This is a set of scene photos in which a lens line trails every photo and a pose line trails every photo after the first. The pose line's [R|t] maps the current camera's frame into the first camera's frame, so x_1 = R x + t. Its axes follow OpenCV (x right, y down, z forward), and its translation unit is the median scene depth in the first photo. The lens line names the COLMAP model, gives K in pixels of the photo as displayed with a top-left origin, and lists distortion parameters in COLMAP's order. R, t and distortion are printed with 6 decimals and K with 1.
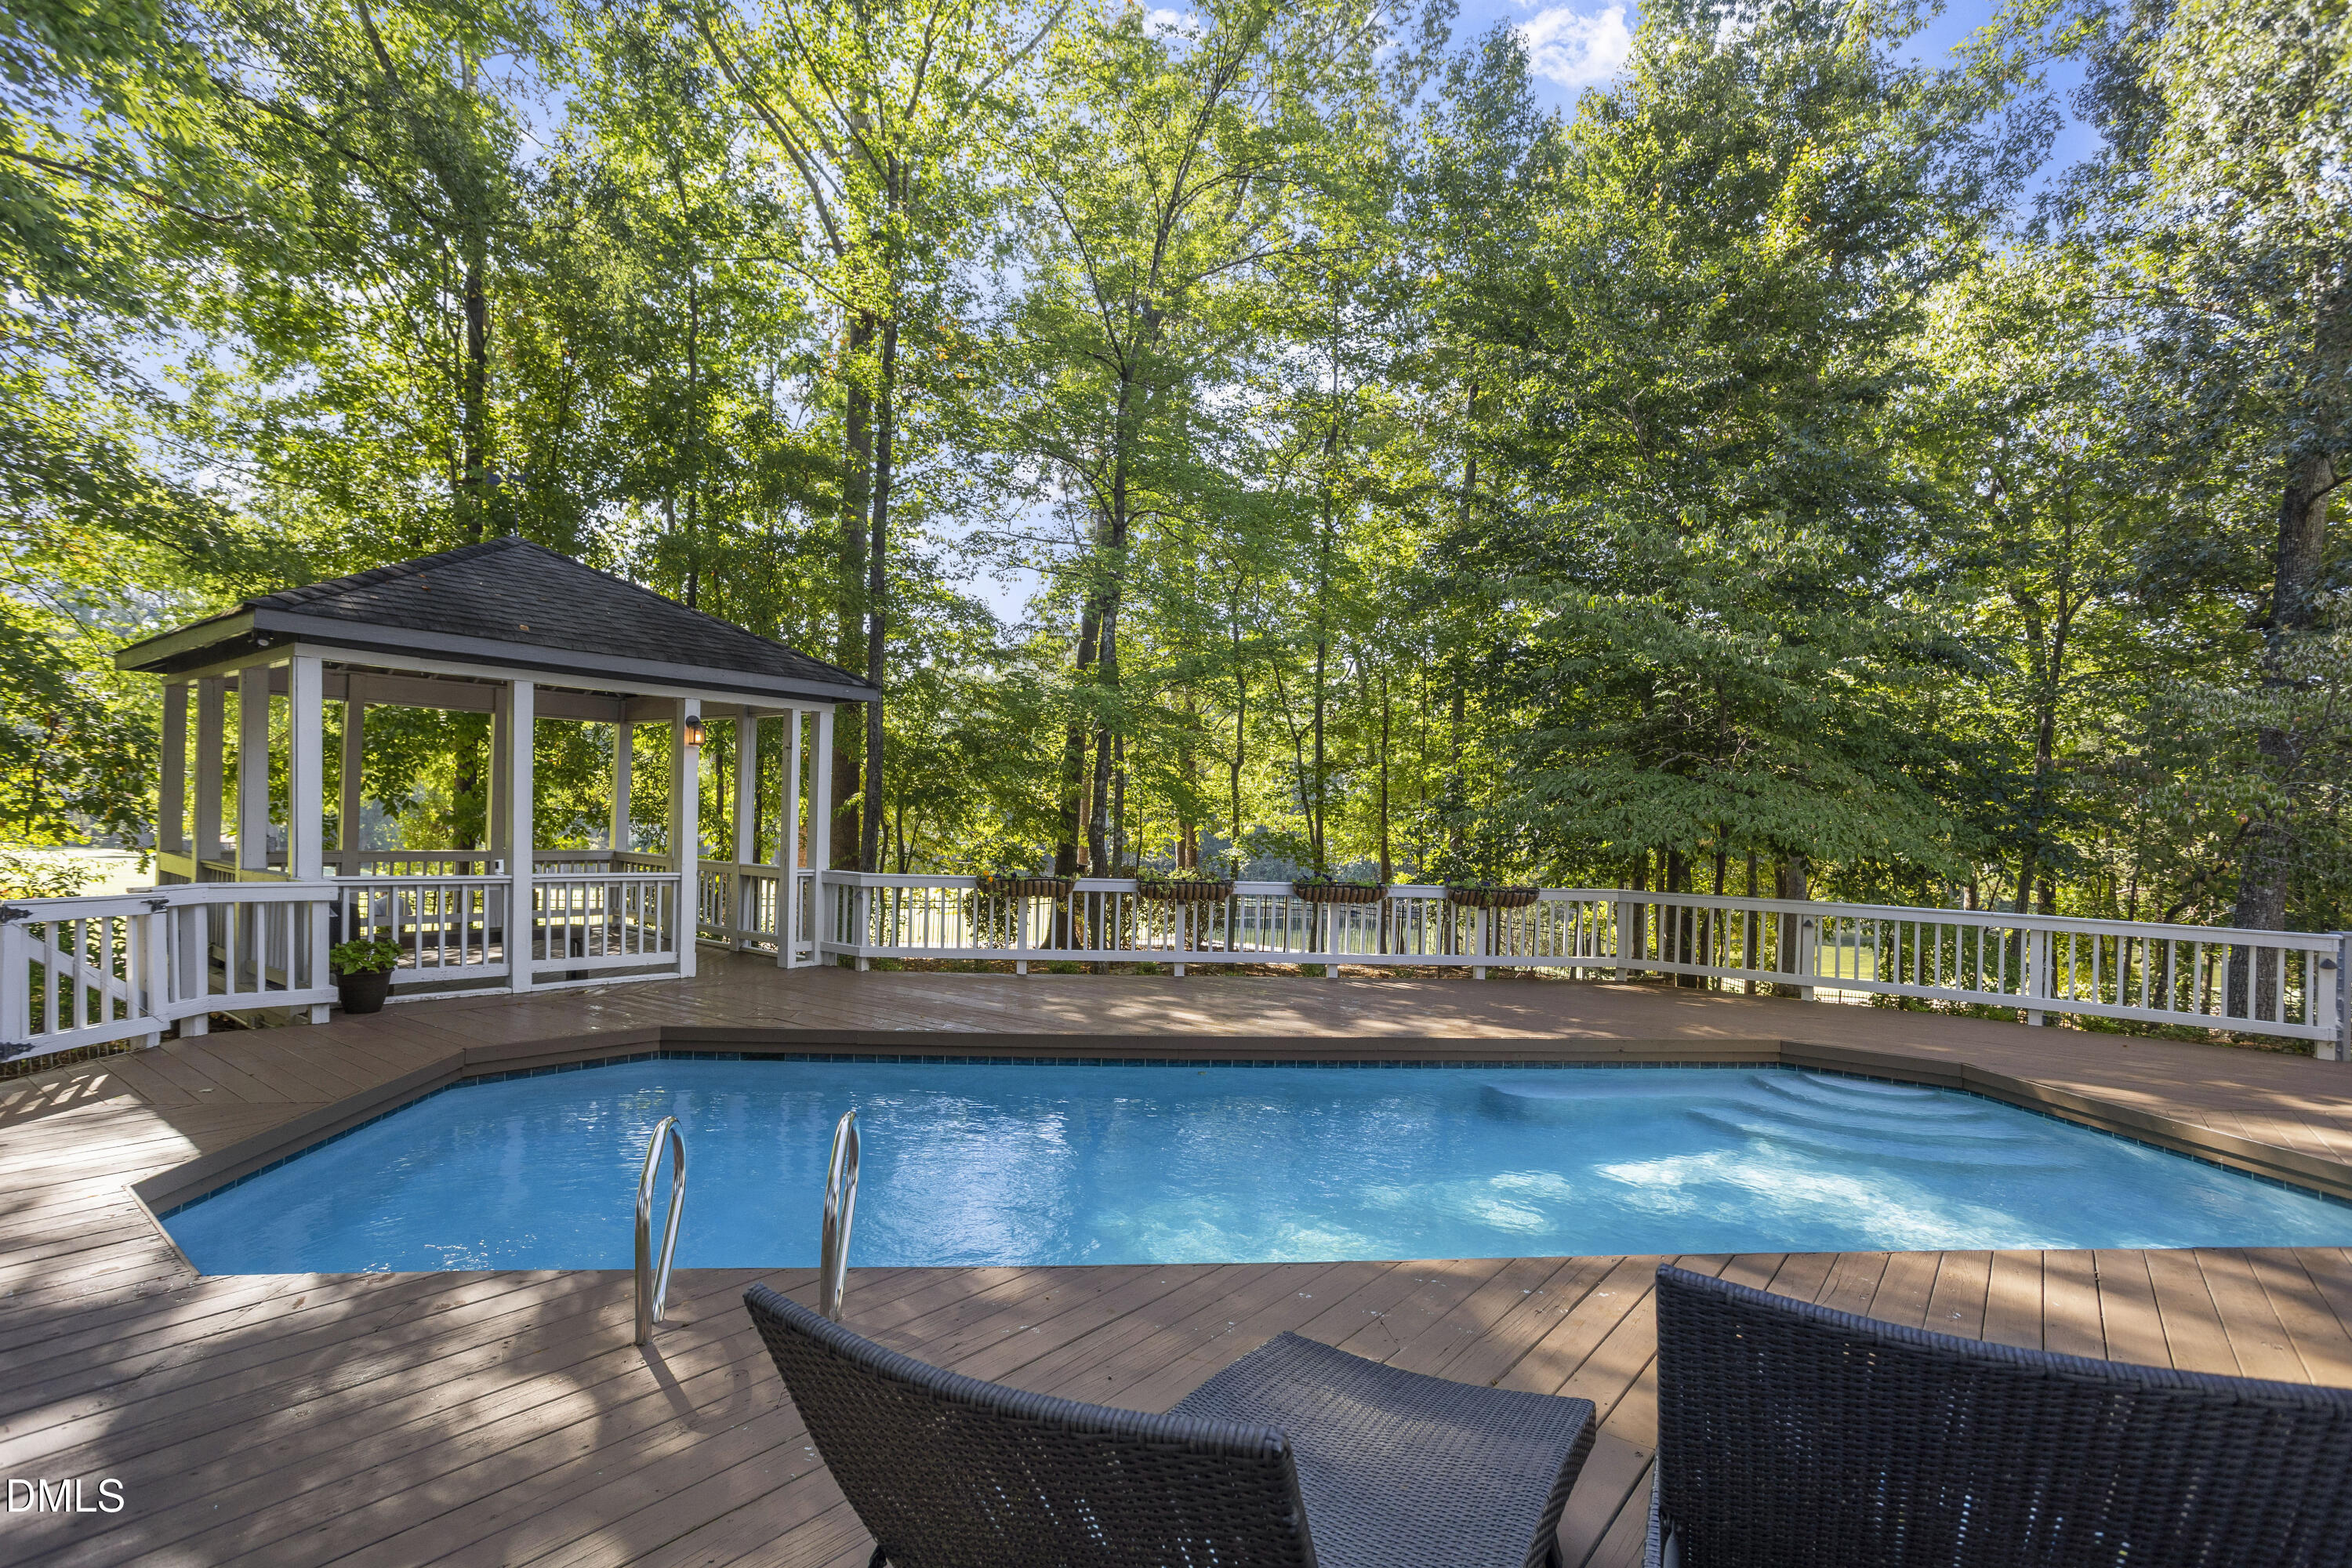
lens RADIAL K [[1132.0, 0, 1171.8], [0, 1132.0, 774.0], [0, 0, 1]] dist [-0.053437, 0.032591]
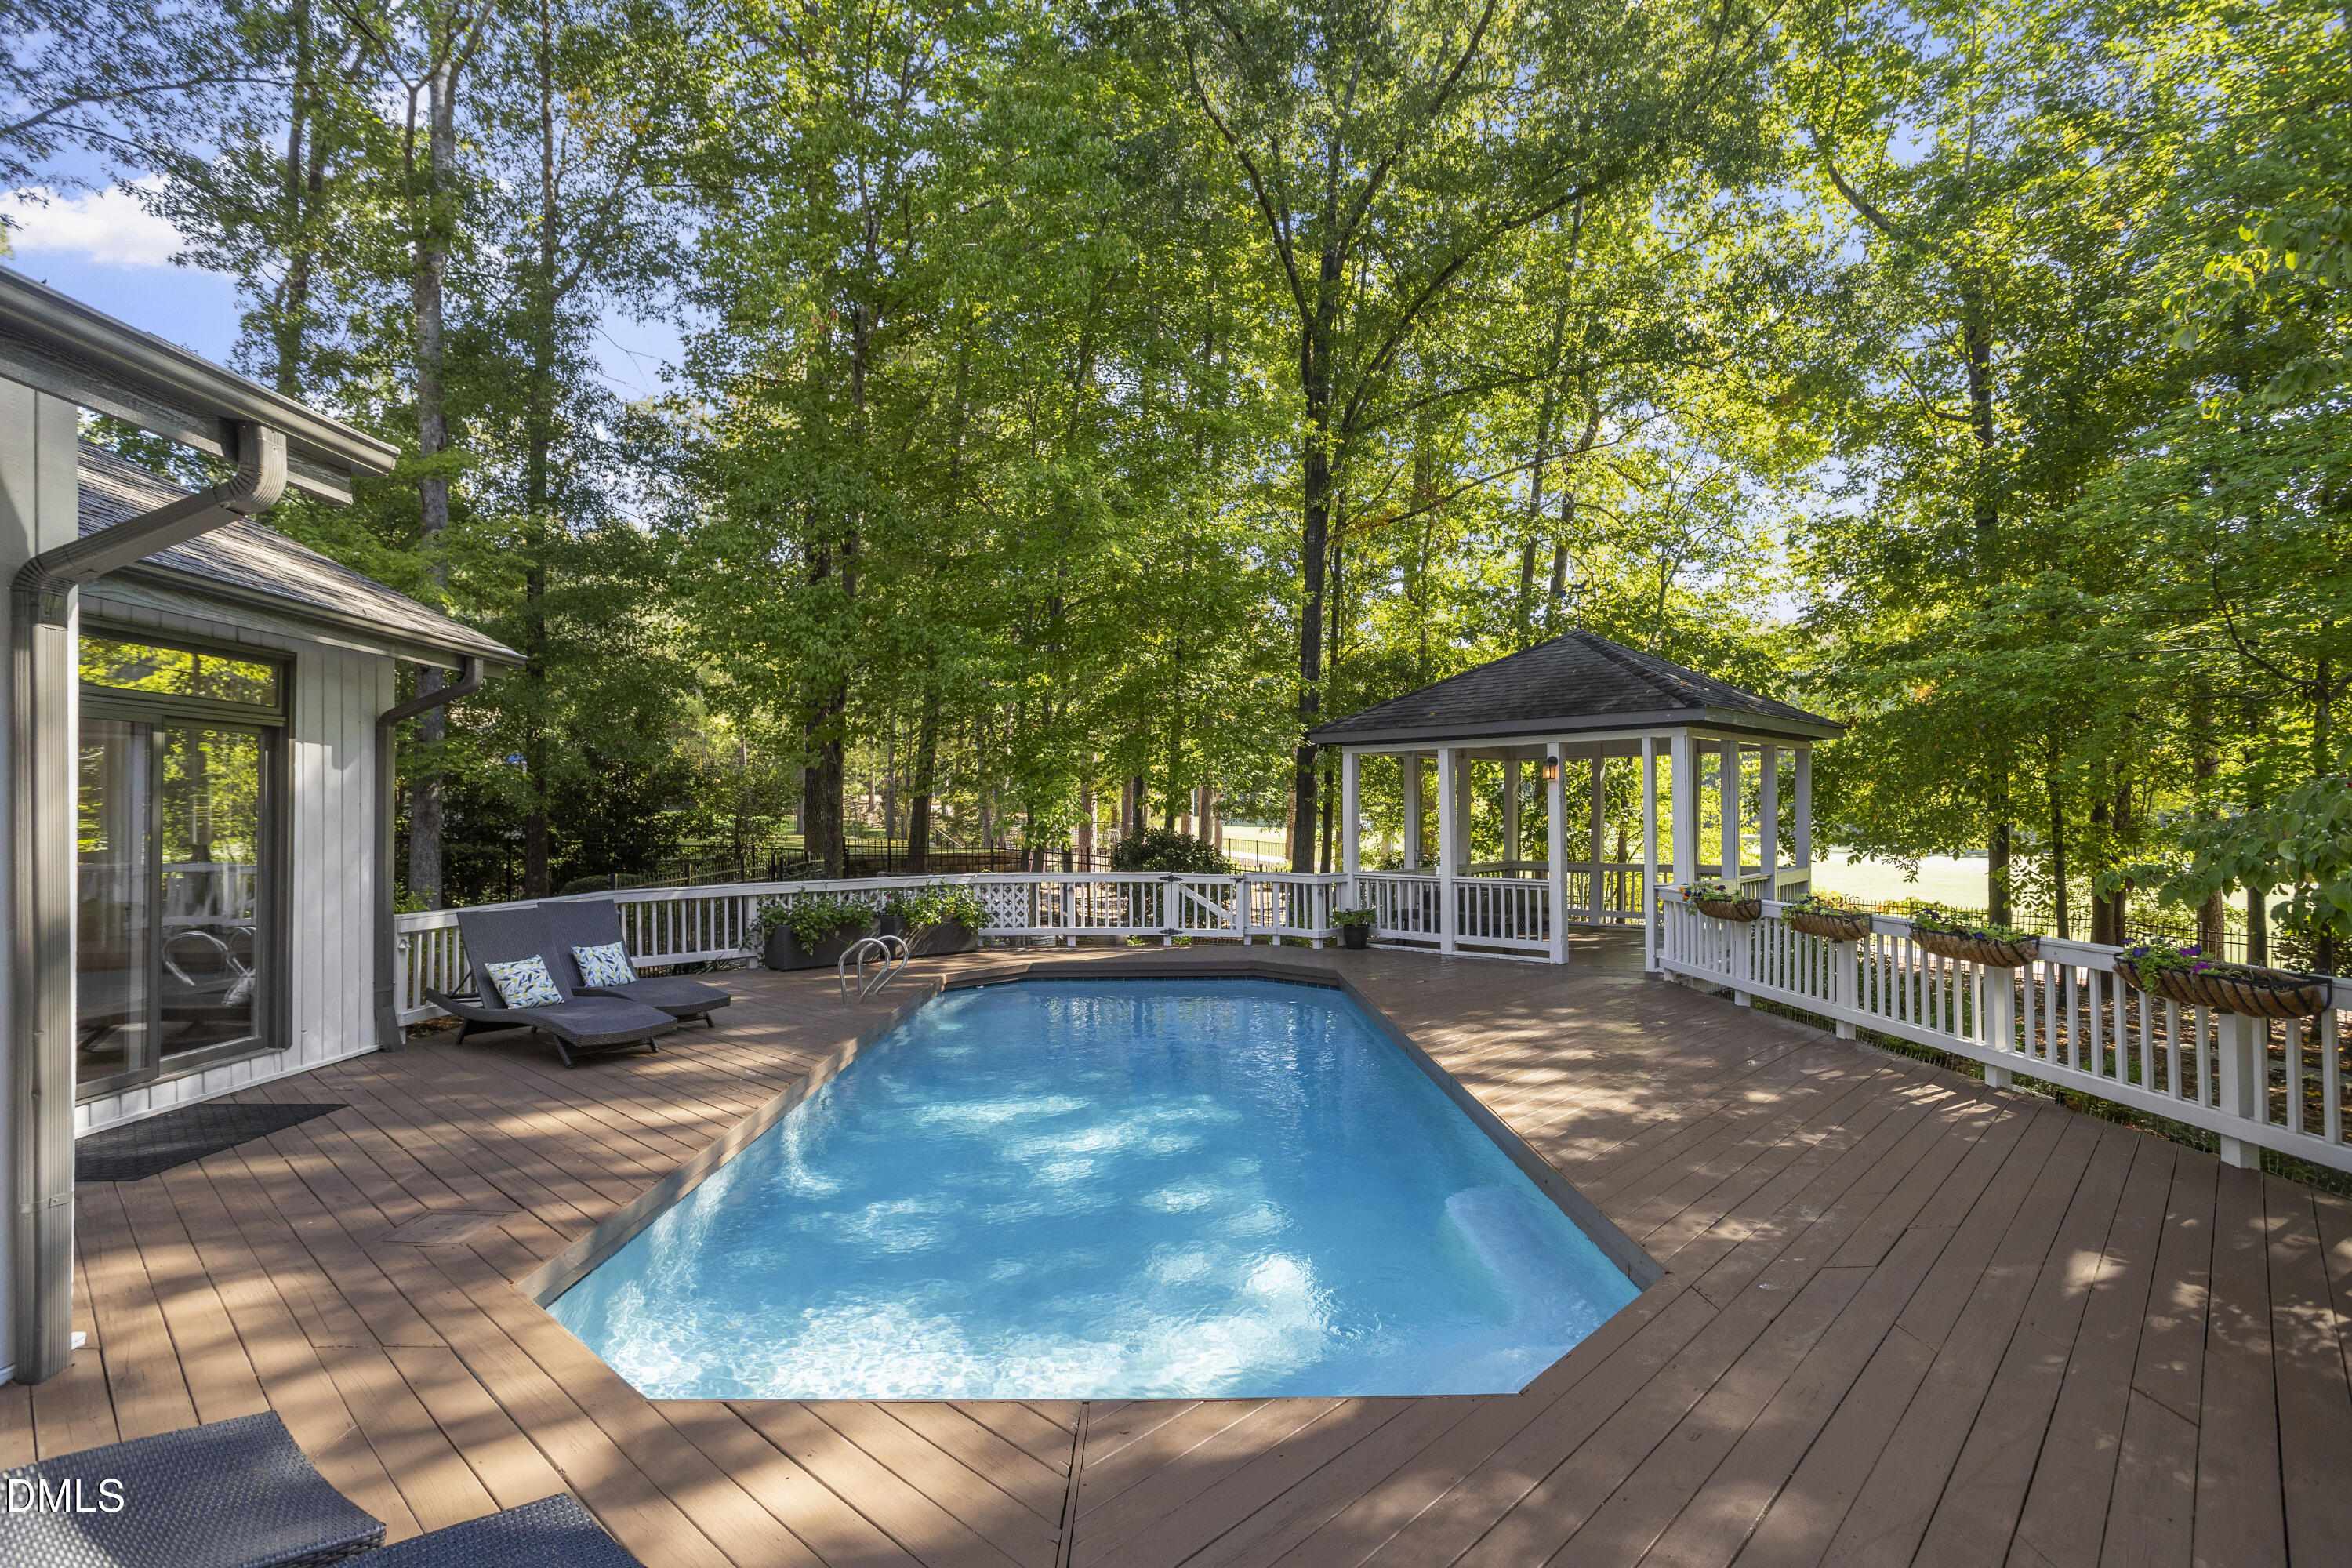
lens RADIAL K [[1132.0, 0, 1171.8], [0, 1132.0, 774.0], [0, 0, 1]] dist [-0.053437, 0.032591]
pose [[-0.089331, -0.052592, -0.994613, 1.031562], [0.047252, 0.997257, -0.056976, 0.023293], [0.994881, -0.052087, -0.086601, 0.817727]]
